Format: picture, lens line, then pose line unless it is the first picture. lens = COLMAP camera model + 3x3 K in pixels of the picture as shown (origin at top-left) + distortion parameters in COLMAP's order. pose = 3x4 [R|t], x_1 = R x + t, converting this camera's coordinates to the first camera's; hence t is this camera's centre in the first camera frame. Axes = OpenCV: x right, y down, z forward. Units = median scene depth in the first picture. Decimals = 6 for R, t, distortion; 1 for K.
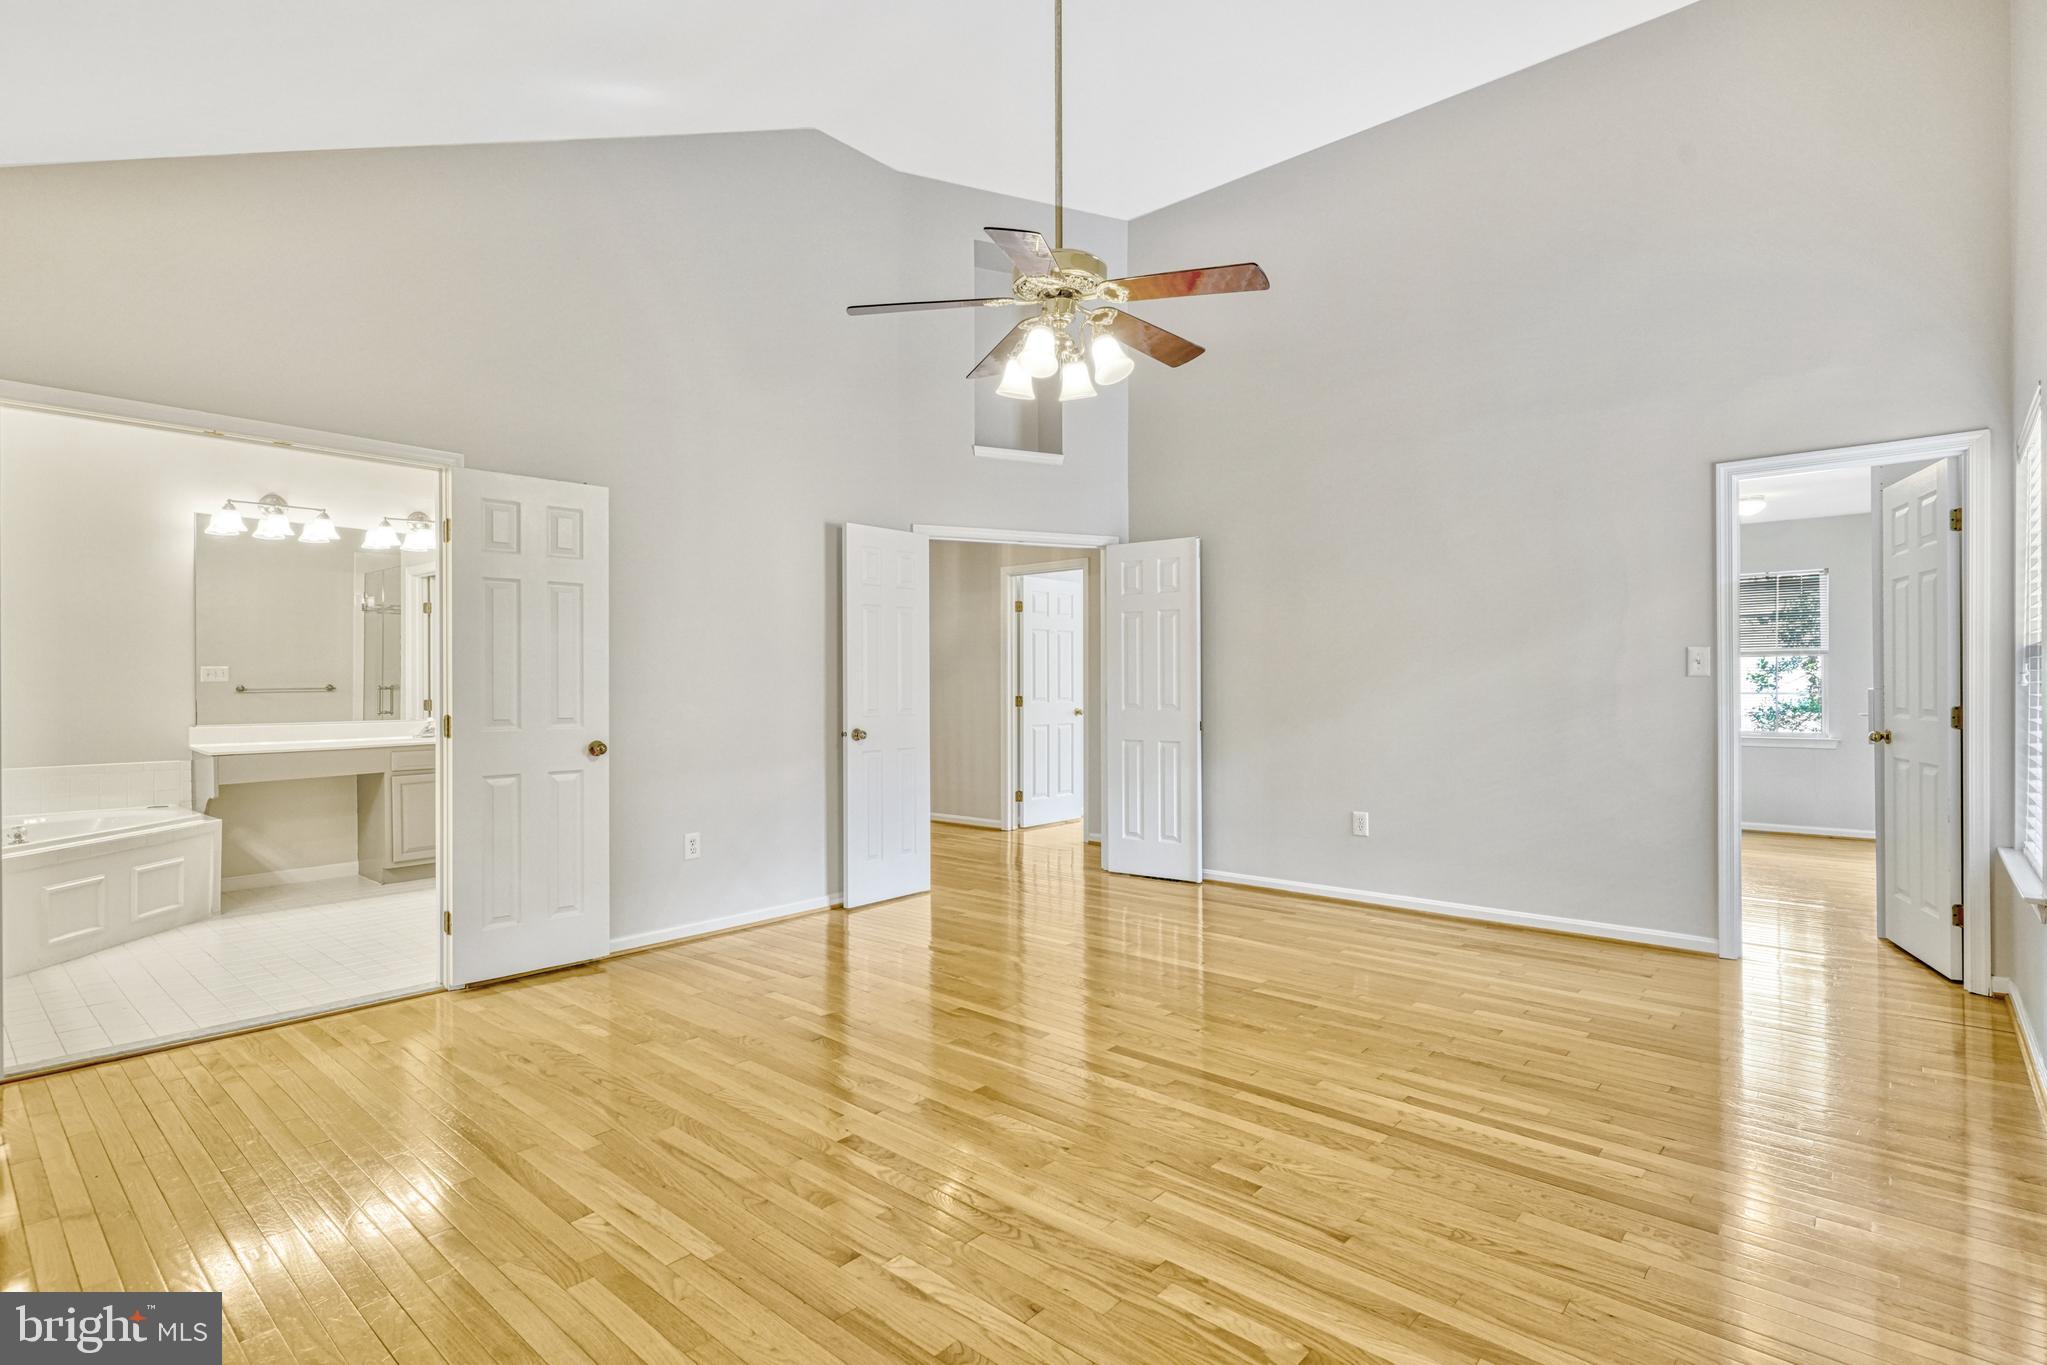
lens RADIAL K [[1004.2, 0, 1023.5], [0, 1004.2, 682.5], [0, 0, 1]] dist [-0.001395, 0.000110]
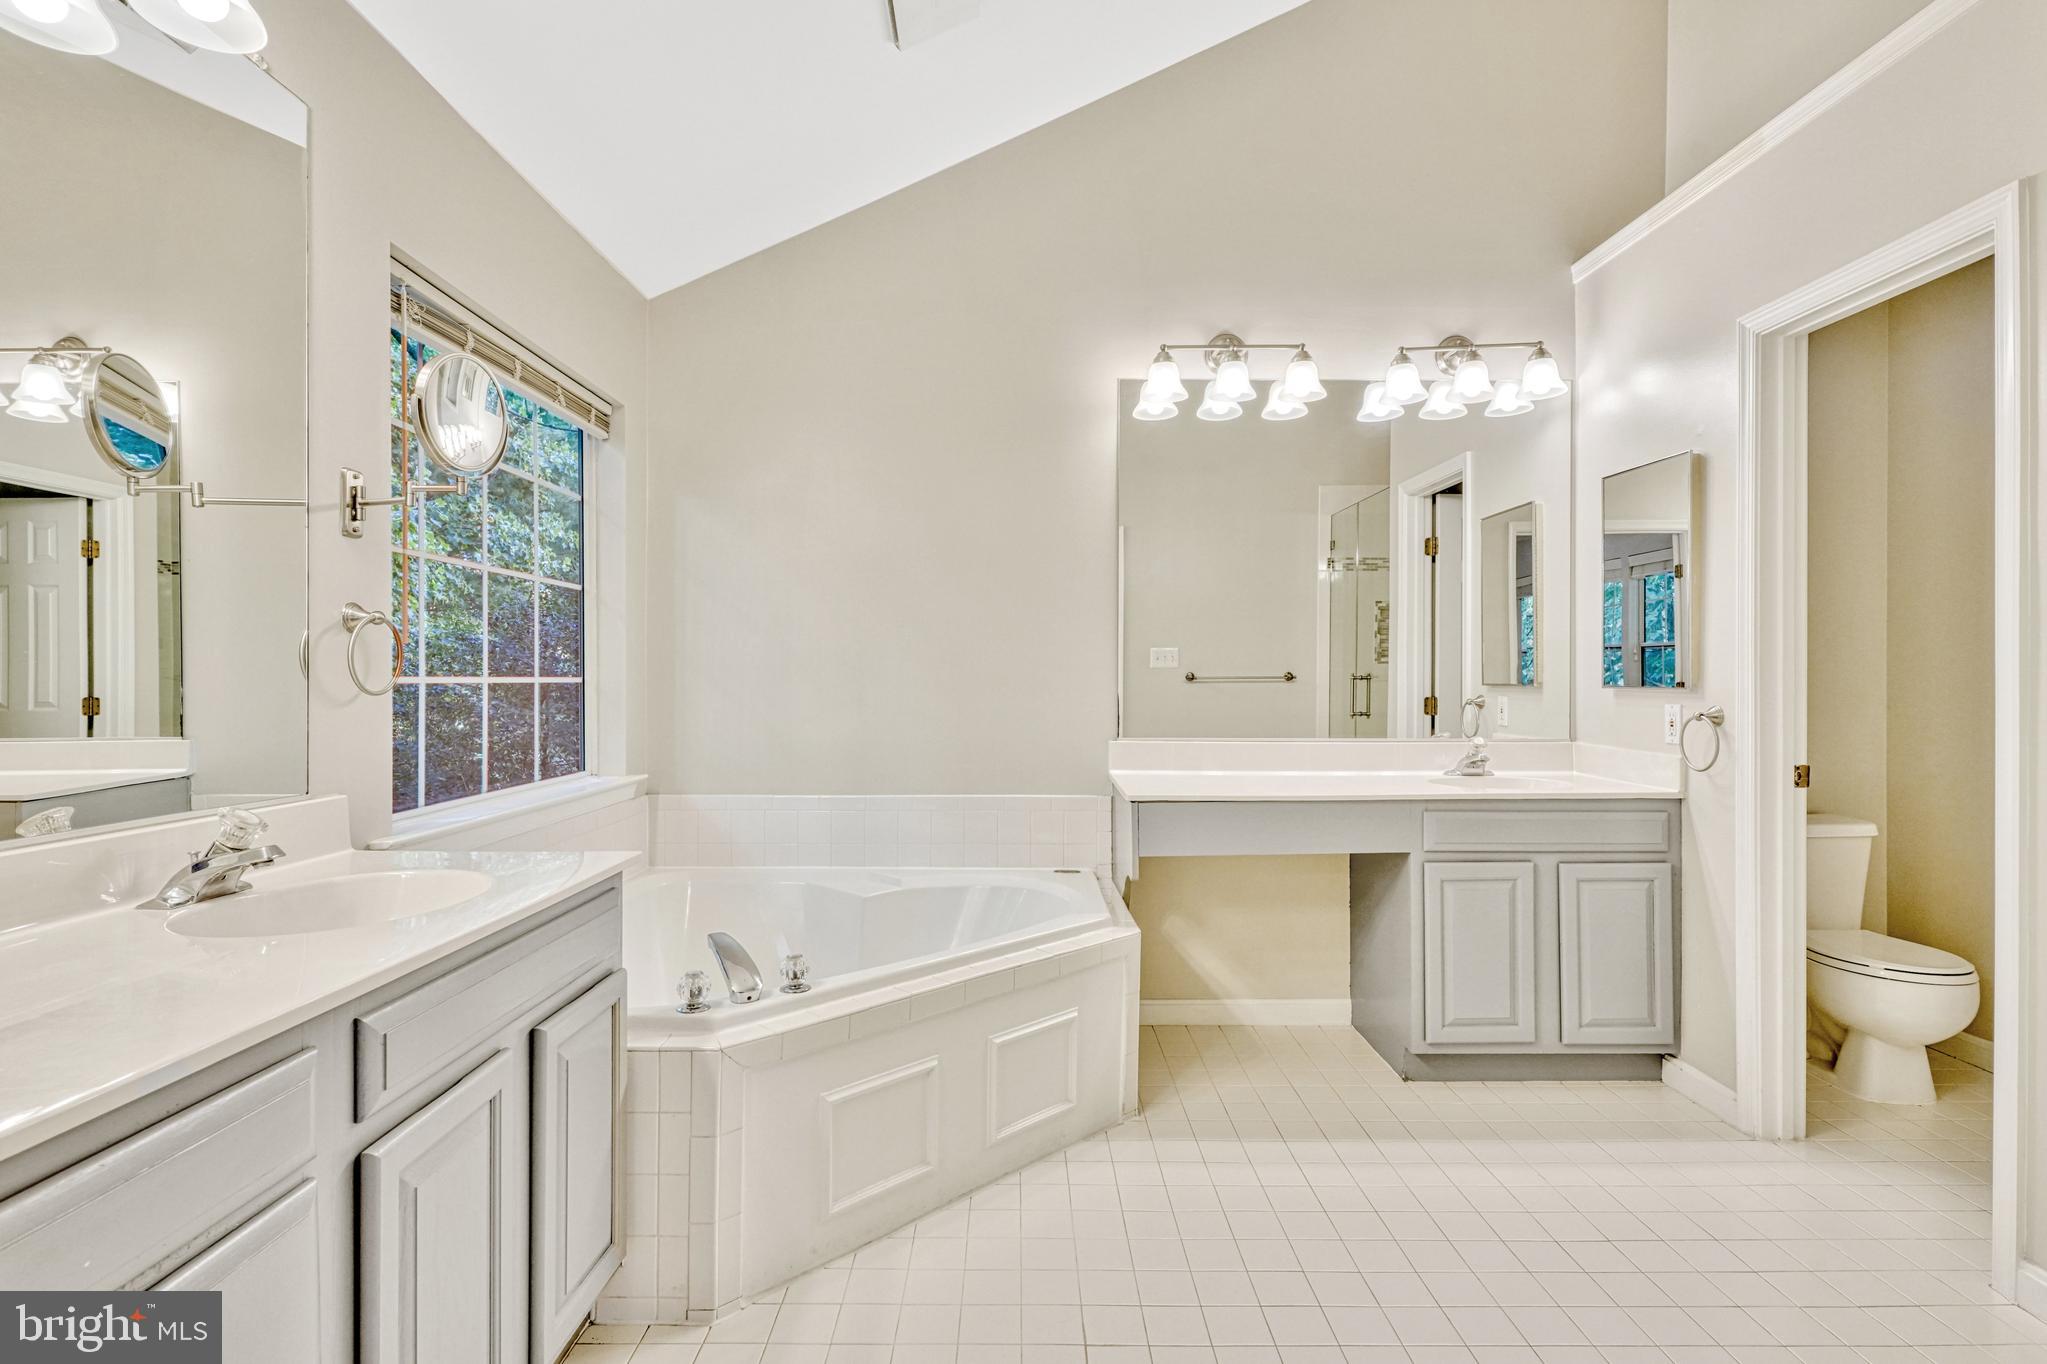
lens RADIAL K [[1013.6, 0, 1023.5], [0, 1013.6, 682.0], [0, 0, 1]] dist [-0.083538, 0.039071]
pose [[0.670336, 0.011930, -0.741962, -0.399053], [-0.005947, 0.999925, 0.010705, 0.003789], [0.742034, -0.002764, 0.670357, 0.530873]]
